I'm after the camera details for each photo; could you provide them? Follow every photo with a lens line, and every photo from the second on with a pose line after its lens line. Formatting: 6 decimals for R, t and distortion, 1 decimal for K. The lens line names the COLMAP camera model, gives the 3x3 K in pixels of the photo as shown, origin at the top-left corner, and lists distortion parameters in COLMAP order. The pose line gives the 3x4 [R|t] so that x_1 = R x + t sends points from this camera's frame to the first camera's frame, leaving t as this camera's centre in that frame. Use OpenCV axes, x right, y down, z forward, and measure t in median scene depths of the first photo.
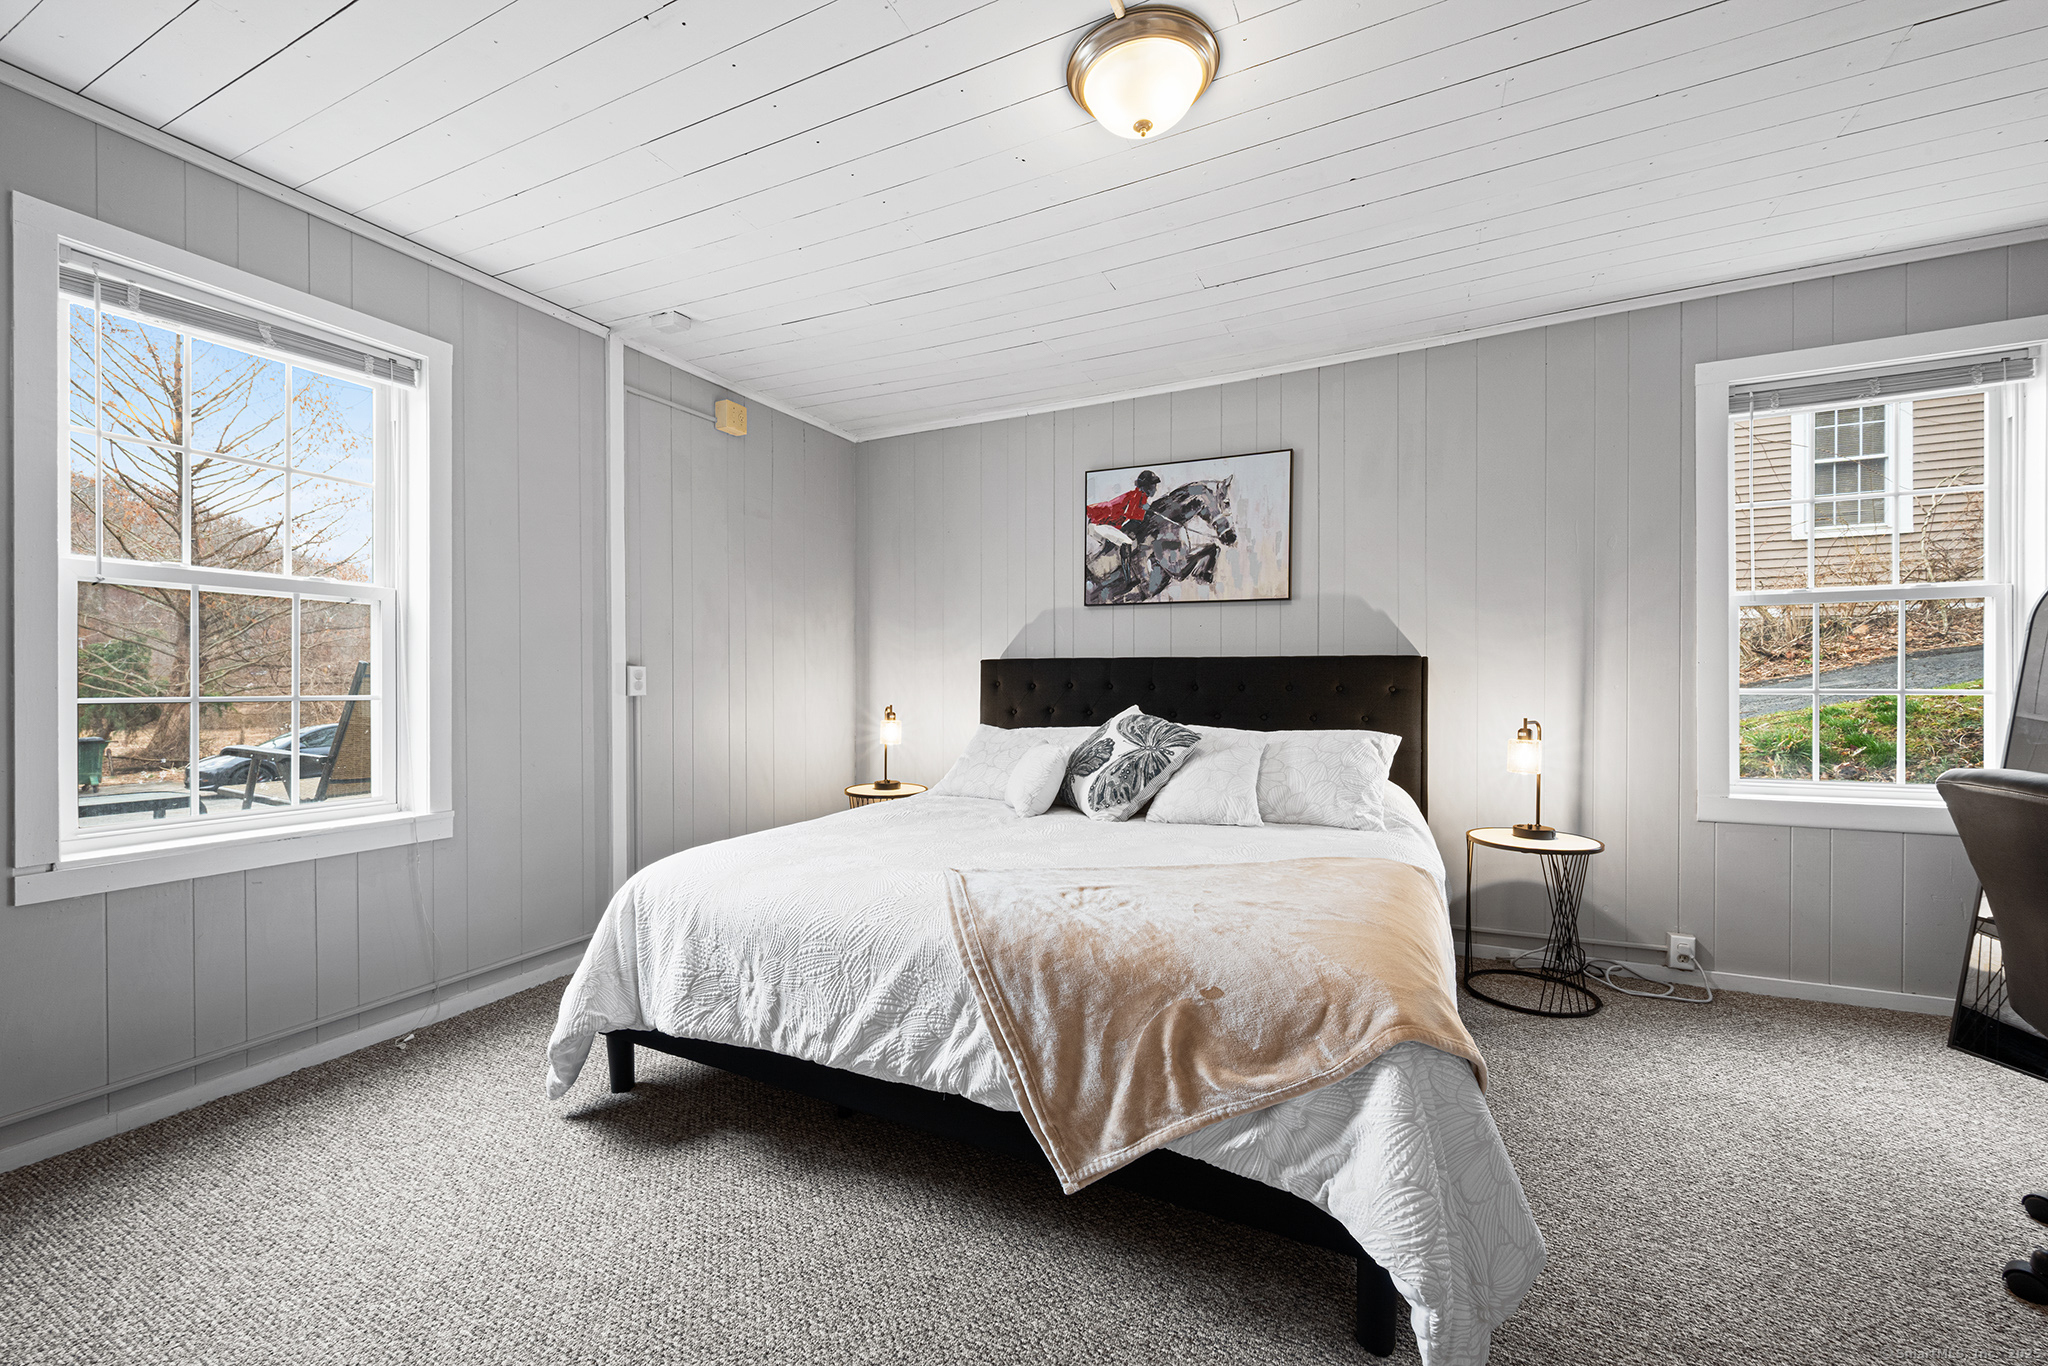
lens RADIAL K [[813.0, 0, 1027.2], [0, 813.0, 680.6], [0, 0, 1]] dist [-0.001086, -0.000250]
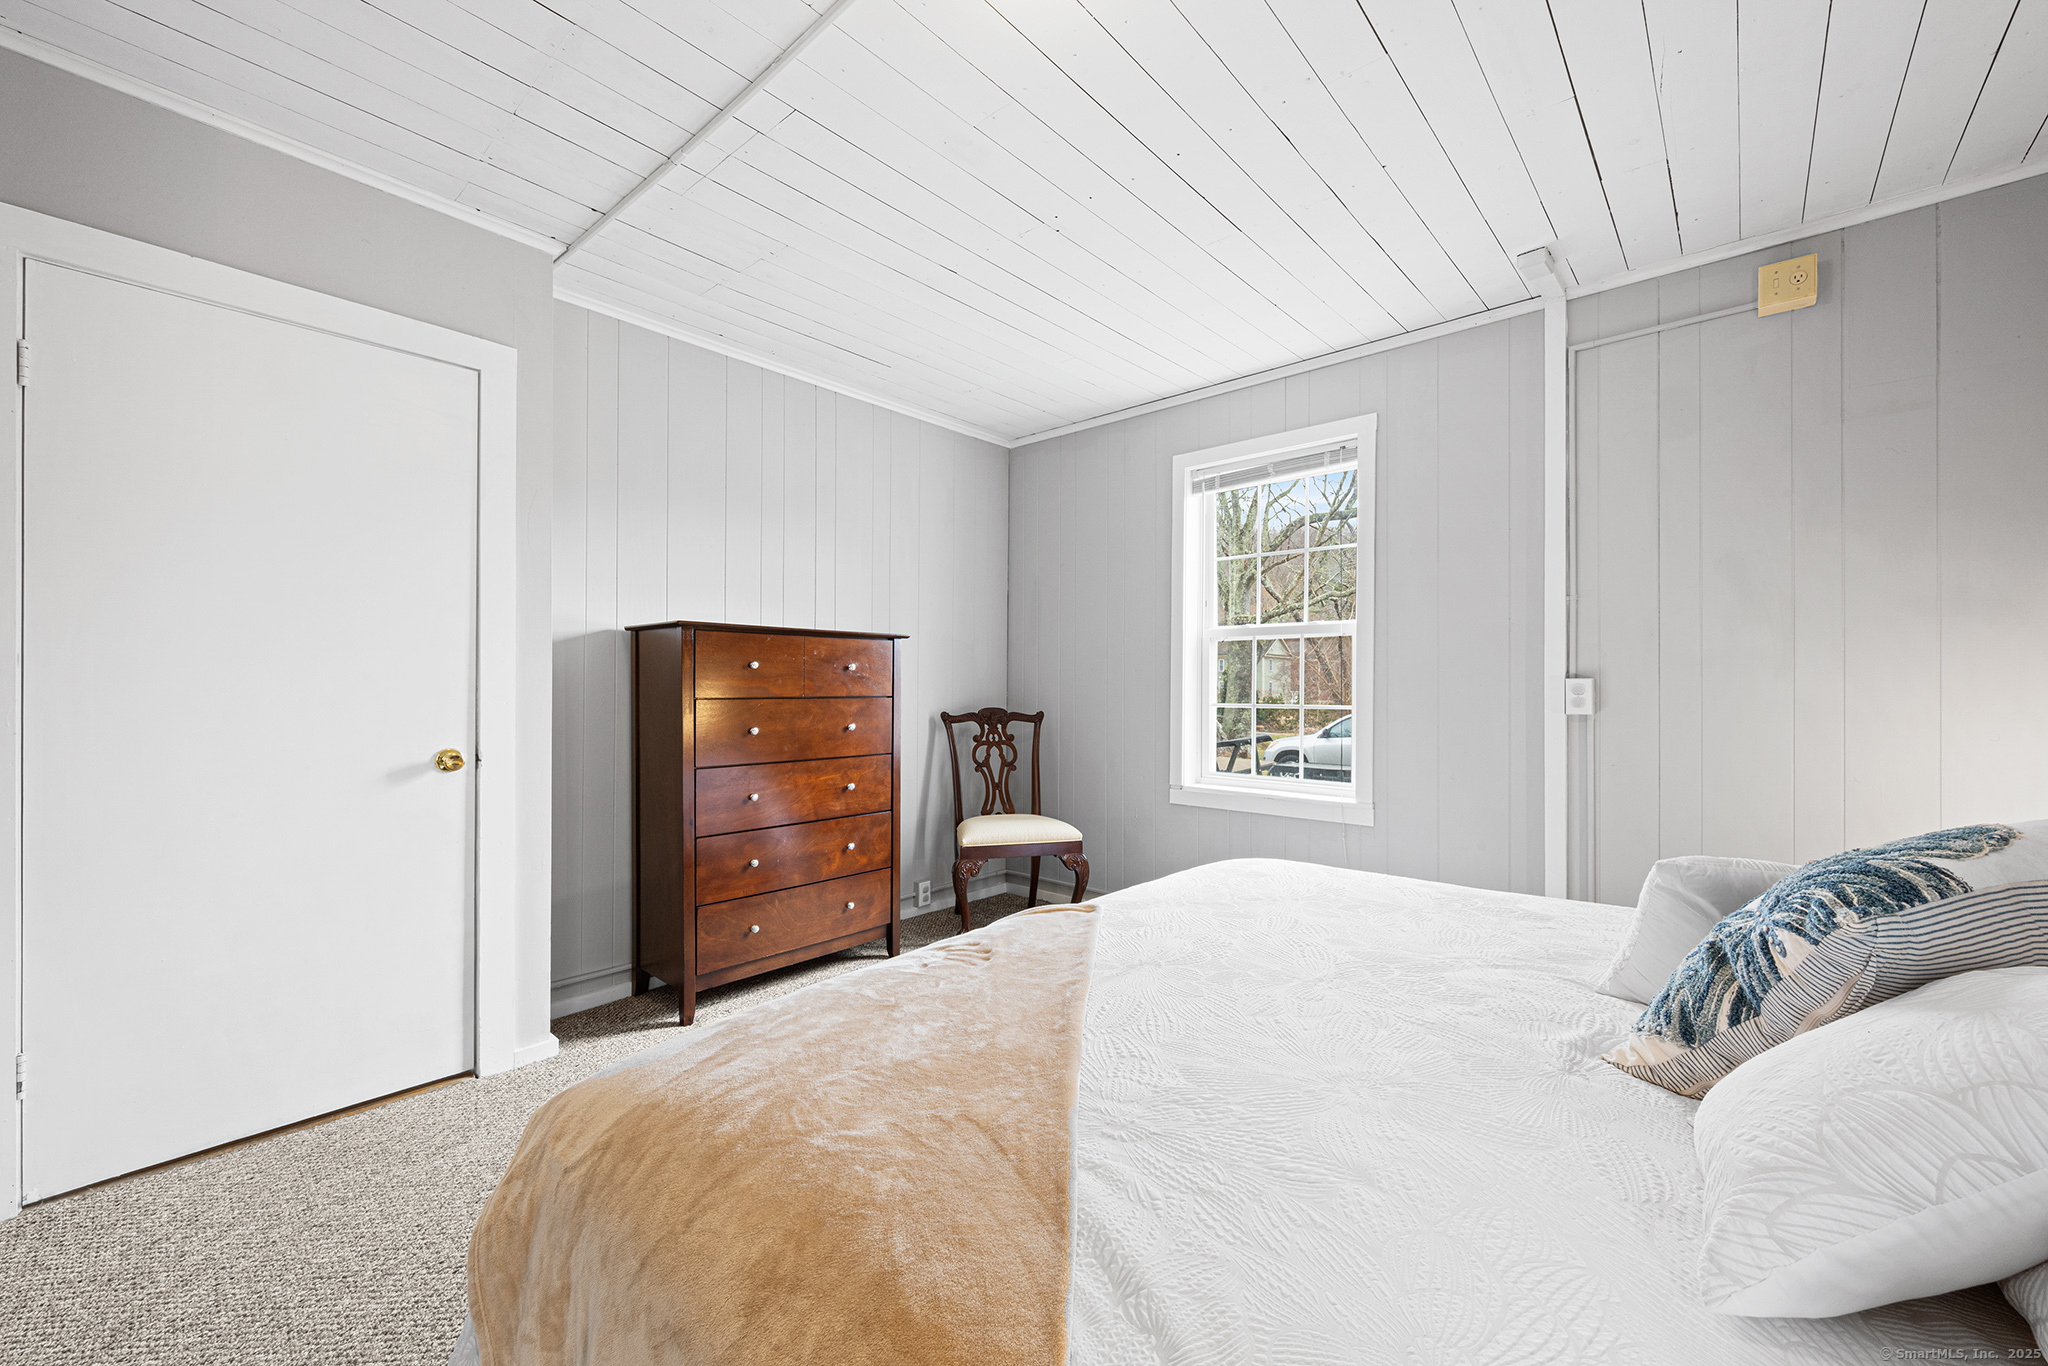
lens RADIAL K [[813.0, 0, 1027.2], [0, 813.0, 680.6], [0, 0, 1]] dist [-0.001086, -0.000250]
pose [[-0.280030, -0.006394, -0.959970, 0.285522], [0.002020, 0.999972, -0.007250, -0.006658], [0.959989, -0.003969, -0.280009, 0.417270]]
